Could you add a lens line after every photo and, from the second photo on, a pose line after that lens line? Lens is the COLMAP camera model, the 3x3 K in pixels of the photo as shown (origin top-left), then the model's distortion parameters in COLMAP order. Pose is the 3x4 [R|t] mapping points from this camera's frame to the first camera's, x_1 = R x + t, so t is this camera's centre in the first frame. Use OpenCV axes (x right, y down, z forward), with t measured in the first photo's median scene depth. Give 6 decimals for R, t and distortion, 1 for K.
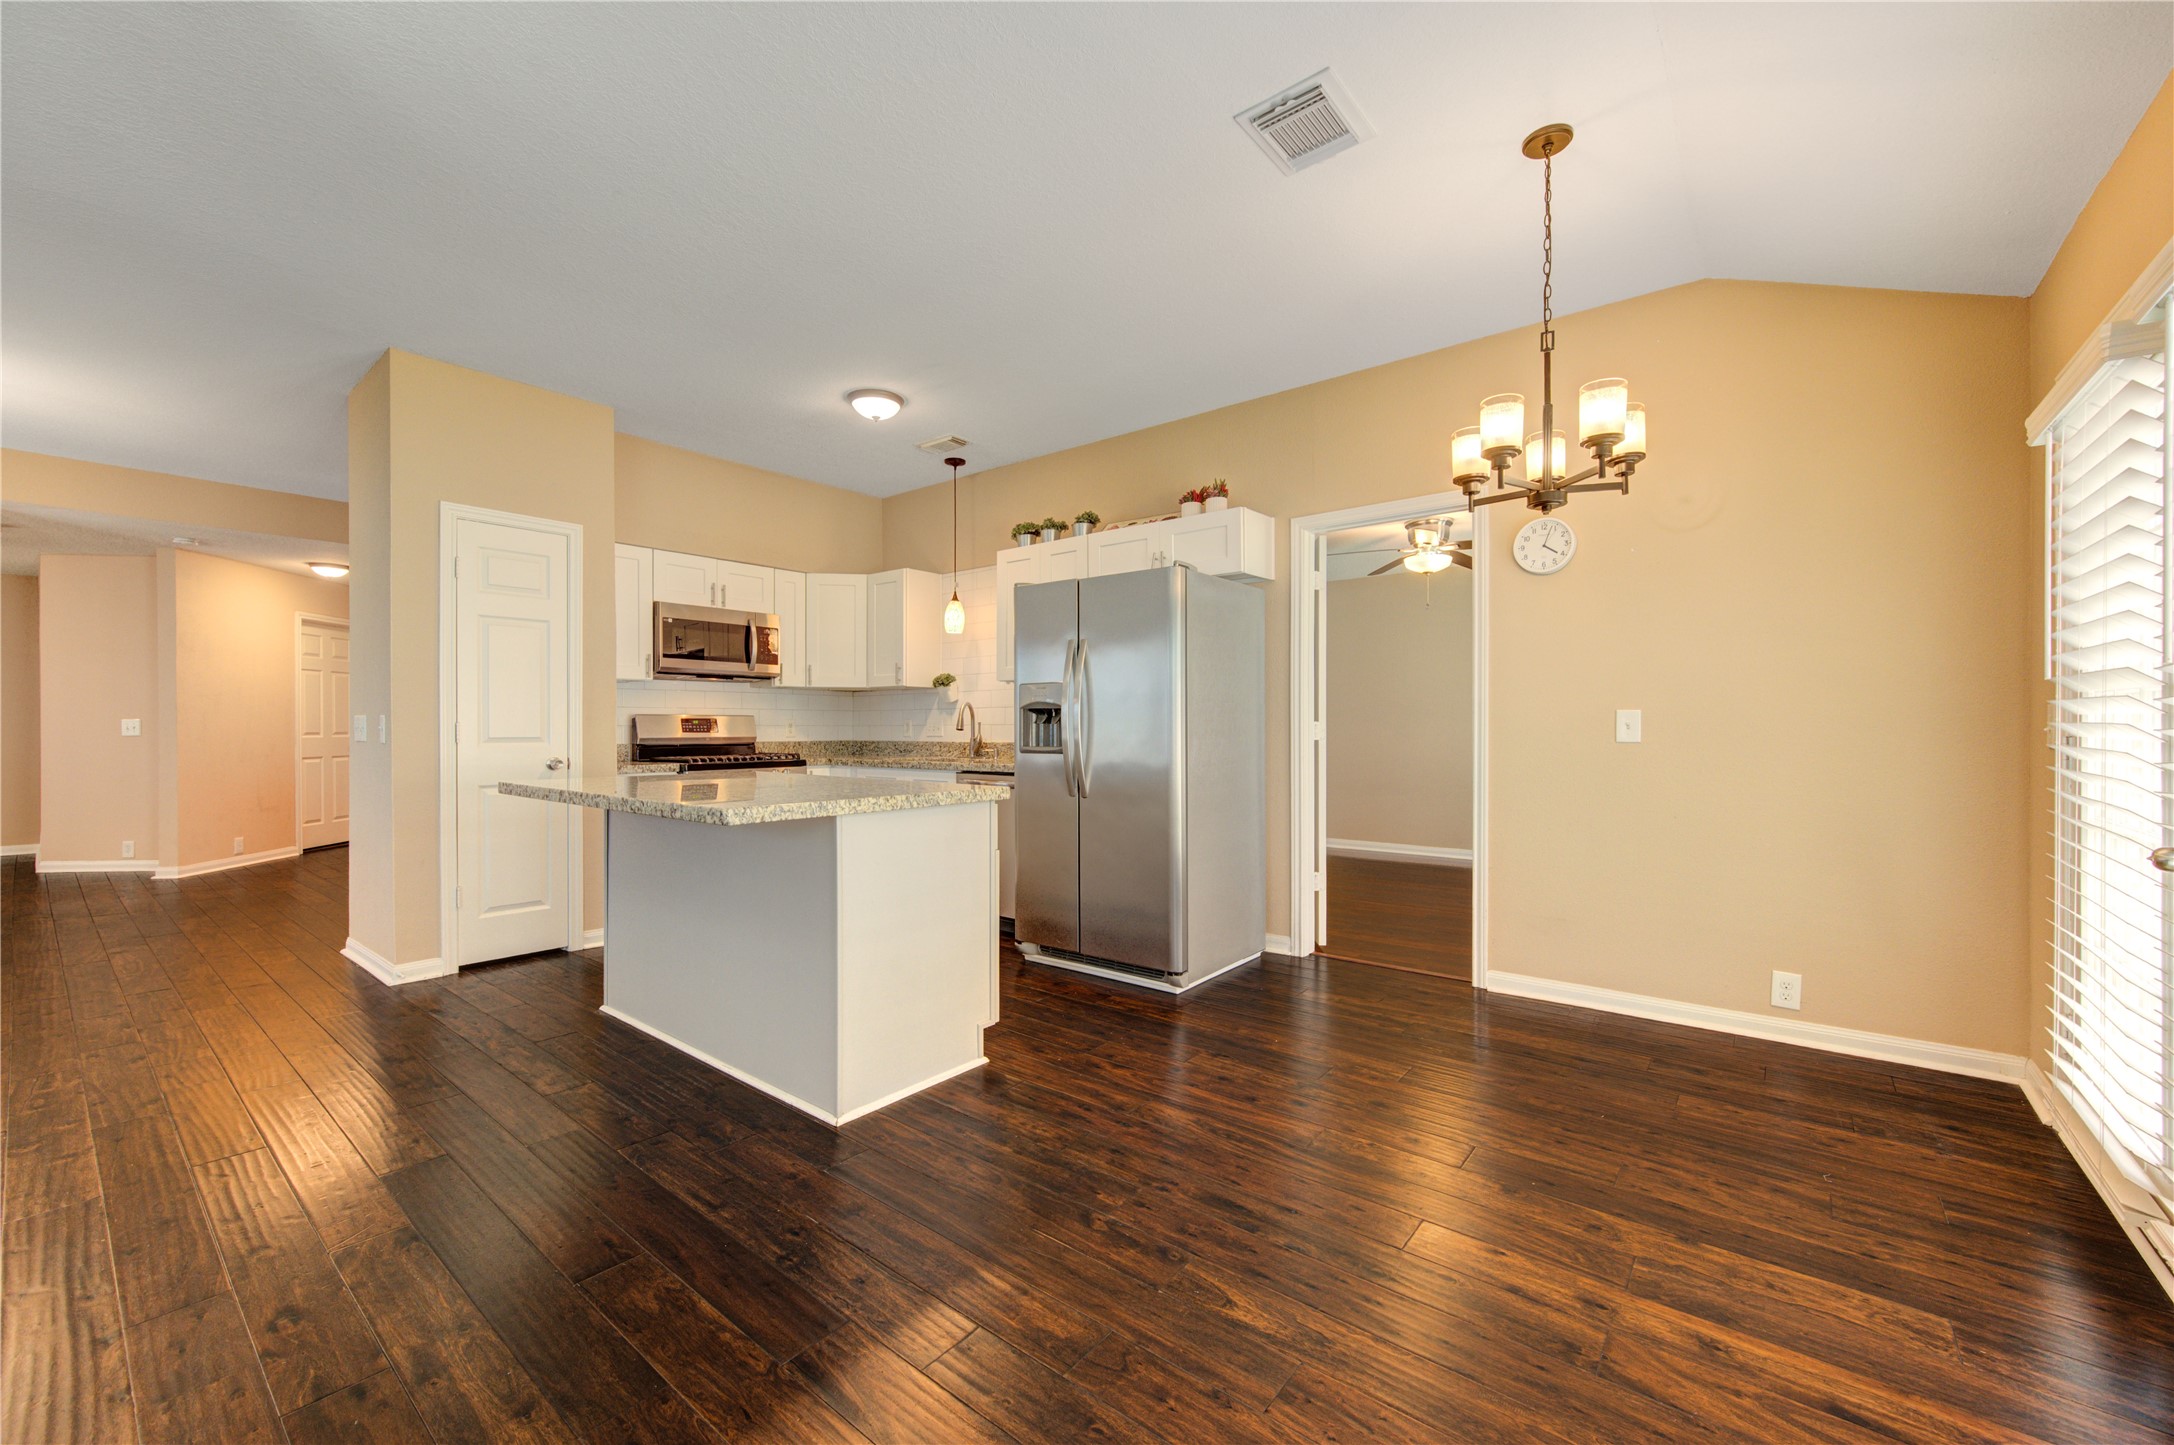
lens RADIAL K [[844.0, 0, 1090.8], [0, 844.0, 725.9], [0, 0, 1]] dist [-0.000419, 0.000053]
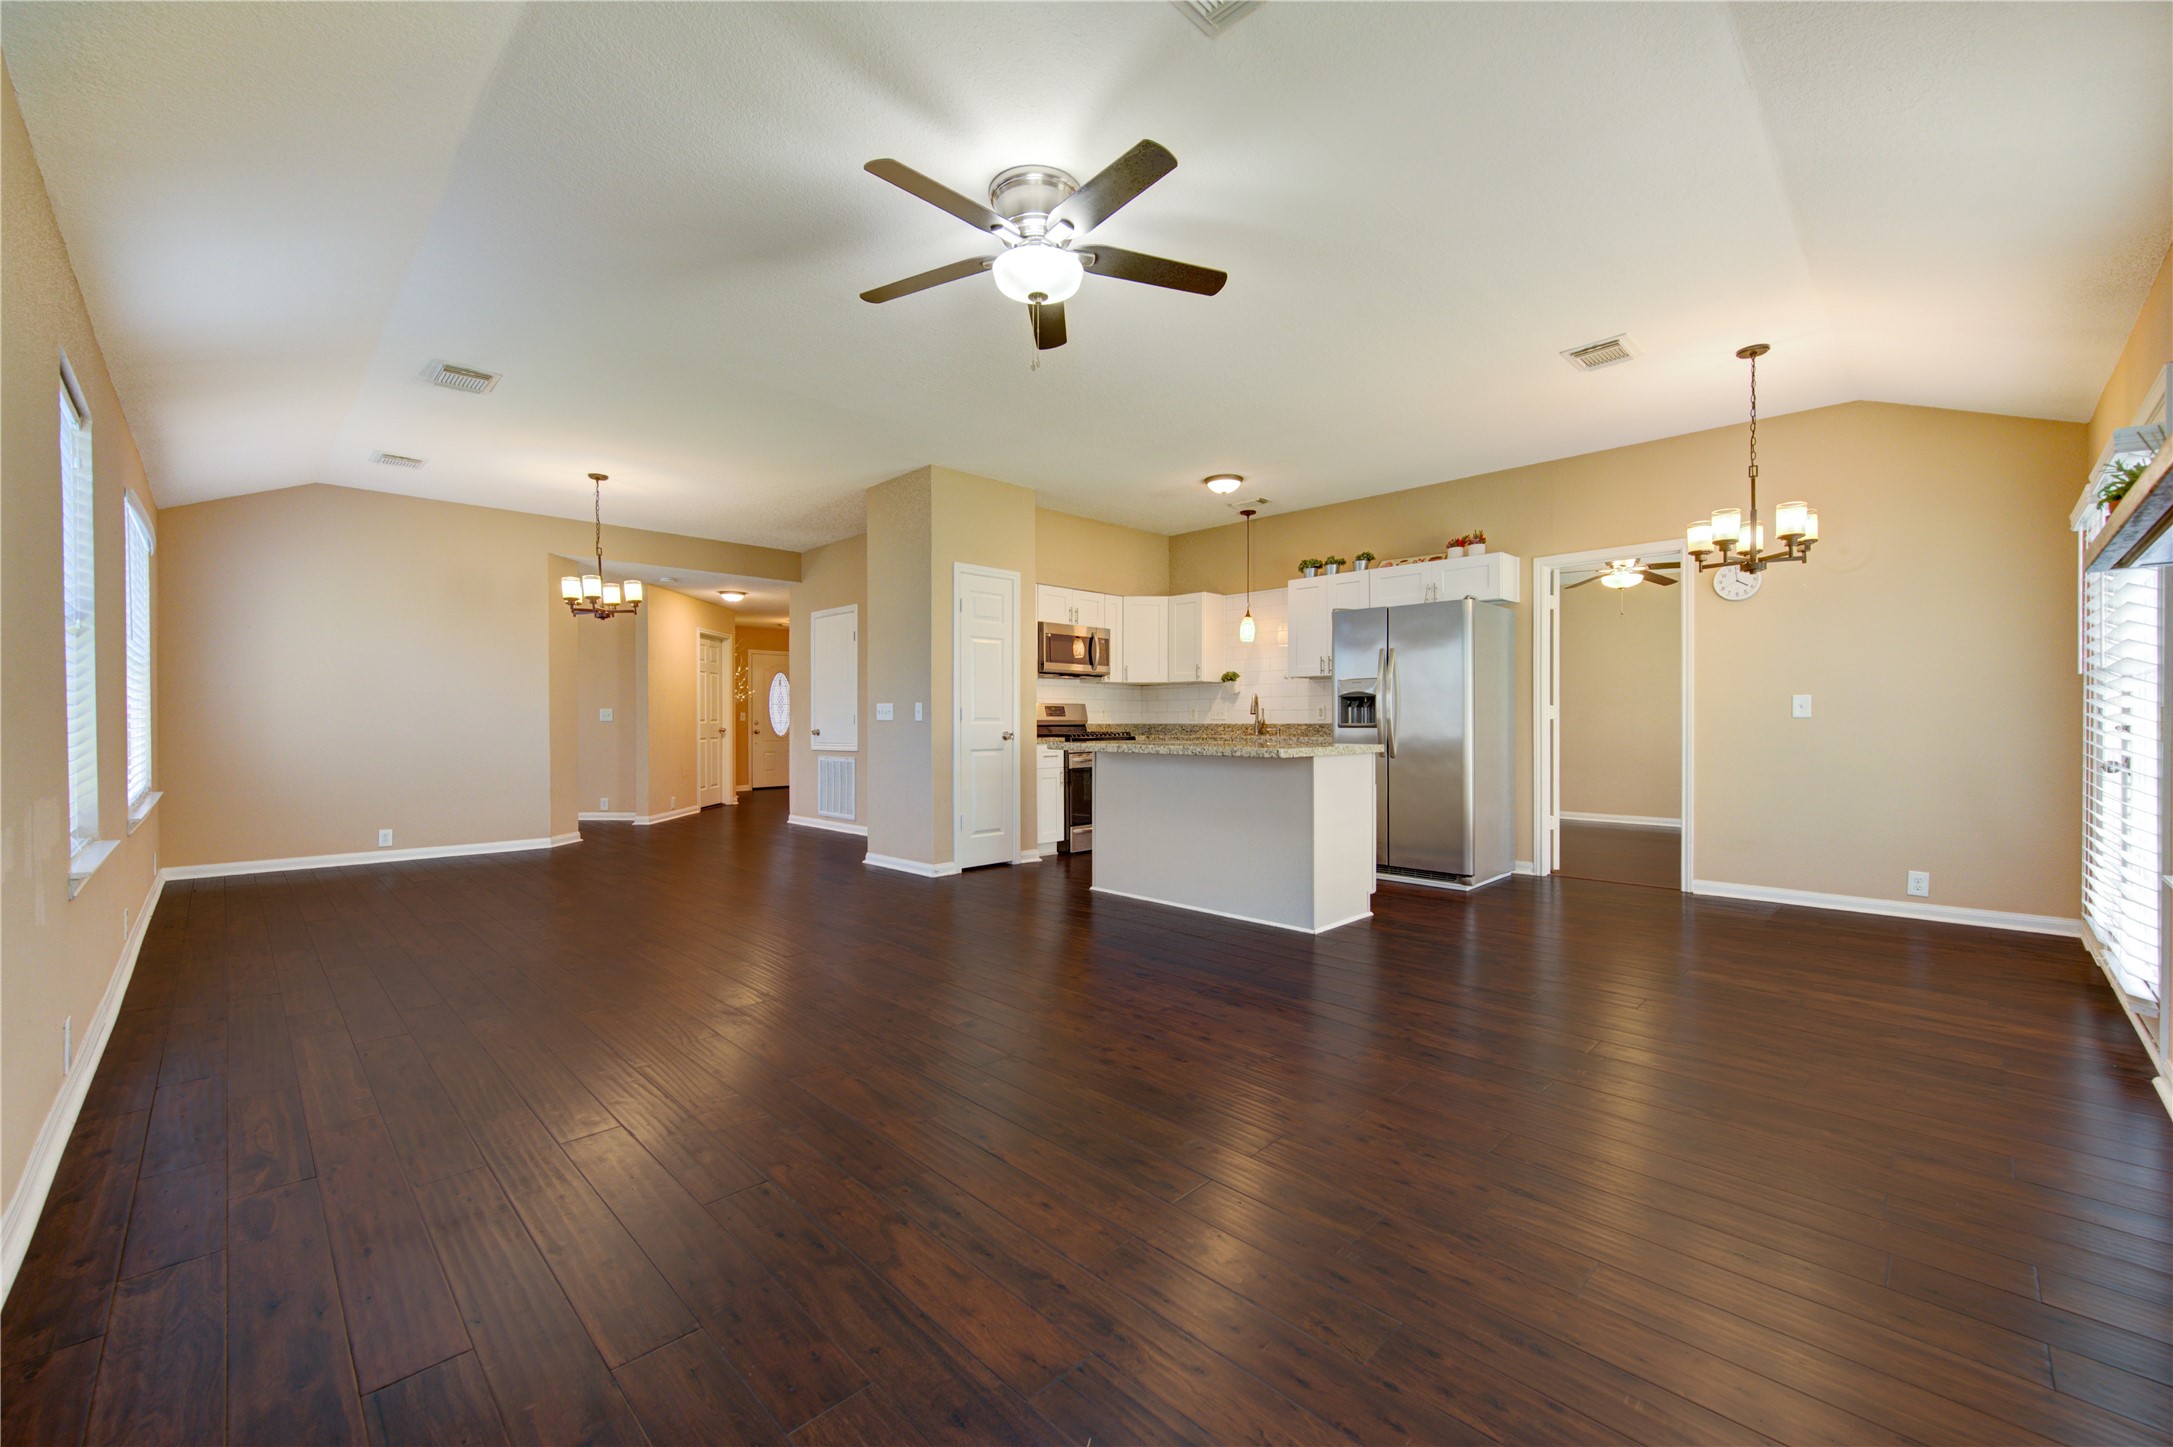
lens RADIAL K [[852.5, 0, 1093.4], [0, 852.5, 720.5], [0, 0, 1]] dist [-0.004901, -0.000223]
pose [[0.993775, -0.001217, -0.111400, -0.321965], [0.001264, 0.999999, 0.000351, 0.018014], [0.111400, -0.000489, 0.993776, -0.460296]]
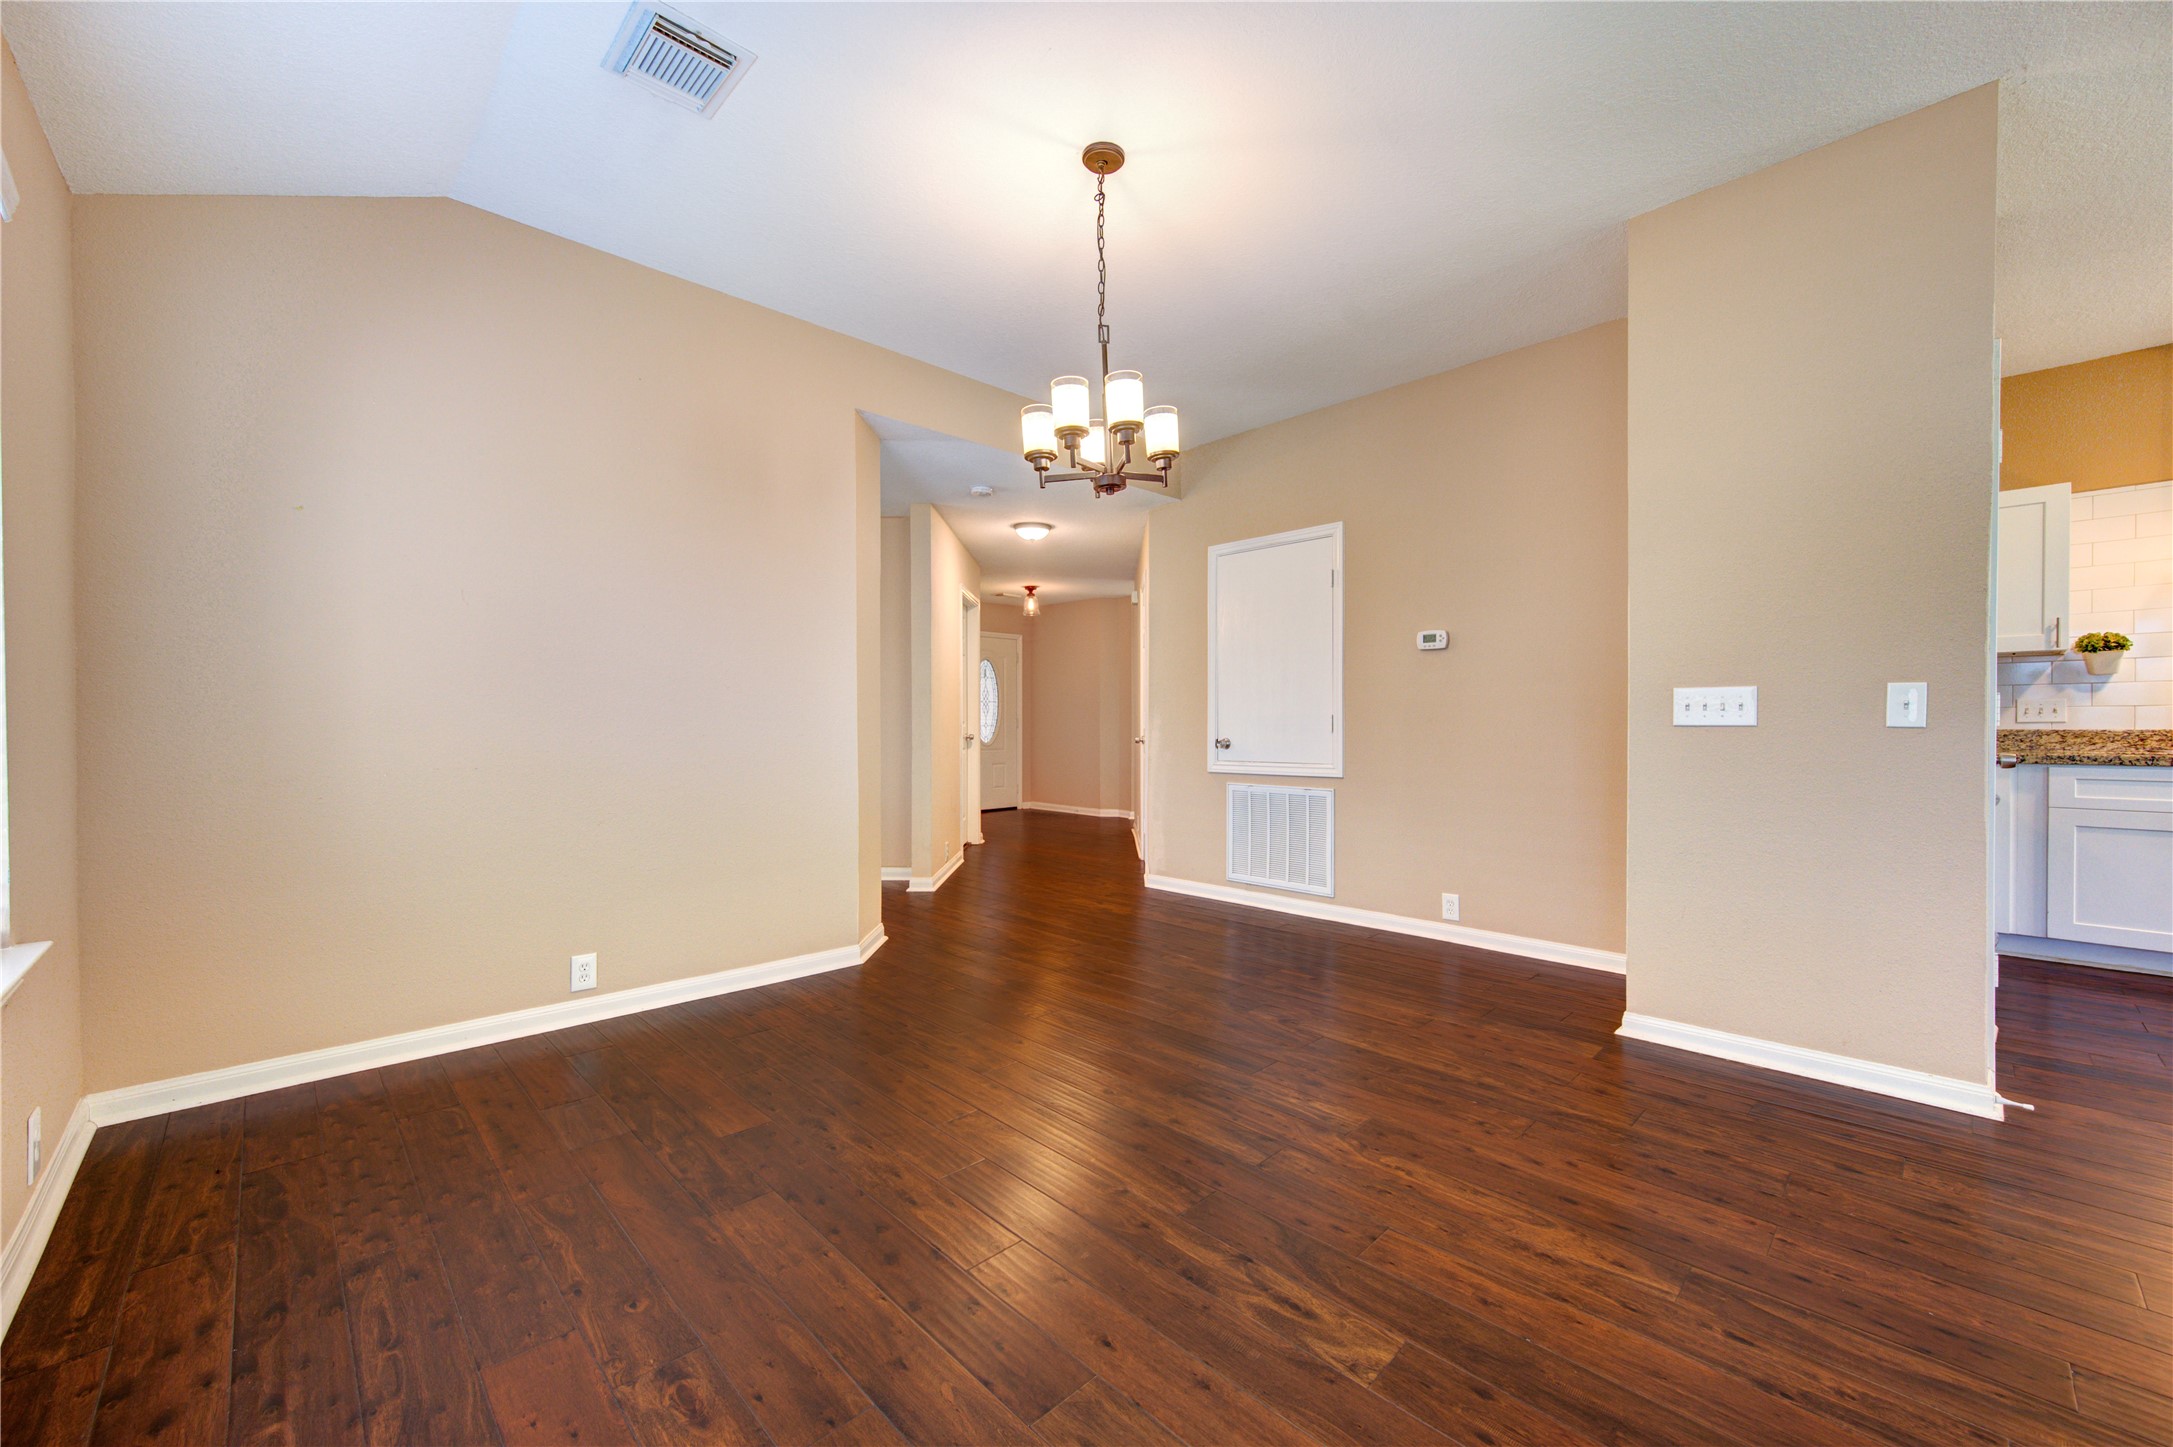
lens RADIAL K [[854.0, 0, 1103.2], [0, 854.0, 722.5], [0, 0, 1]] dist [0.008082, -0.000231]
pose [[0.992080, -0.001889, -0.125594, -1.229563], [0.001955, 0.999998, 0.000405, 0.014830], [0.125593, -0.000647, 0.992082, 0.247709]]
